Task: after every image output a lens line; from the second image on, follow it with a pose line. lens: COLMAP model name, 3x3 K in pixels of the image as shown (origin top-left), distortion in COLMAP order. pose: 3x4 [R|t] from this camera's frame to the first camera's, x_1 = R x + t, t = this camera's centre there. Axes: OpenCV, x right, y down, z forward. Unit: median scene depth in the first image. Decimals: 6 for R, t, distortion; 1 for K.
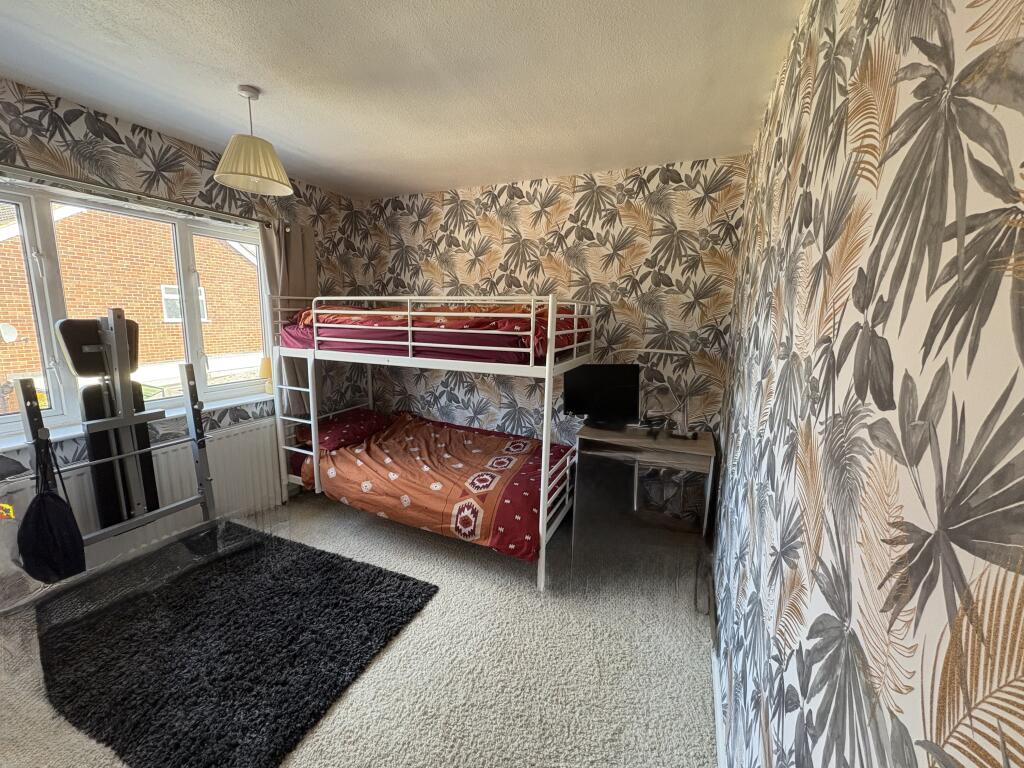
lens RADIAL K [[405.9, 0, 510.0], [0, 405.9, 384.6], [0, 0, 1]] dist [-0.001212, 0.000614]
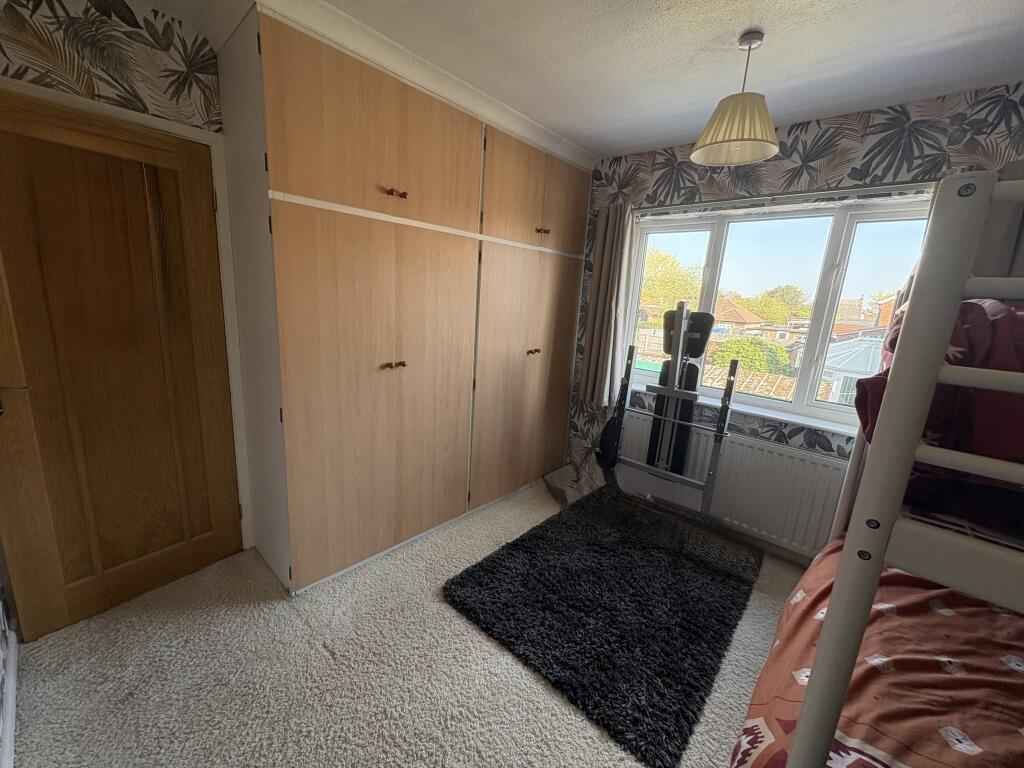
lens RADIAL K [[405.9, 0, 510.3], [0, 405.9, 383.1], [0, 0, 1]] dist [-0.001212, 0.000614]
pose [[-0.310016, 0.162553, -0.936732, 0.315104], [-0.230115, 0.943150, 0.239824, -0.104253], [0.922463, 0.289906, -0.254985, 0.726263]]
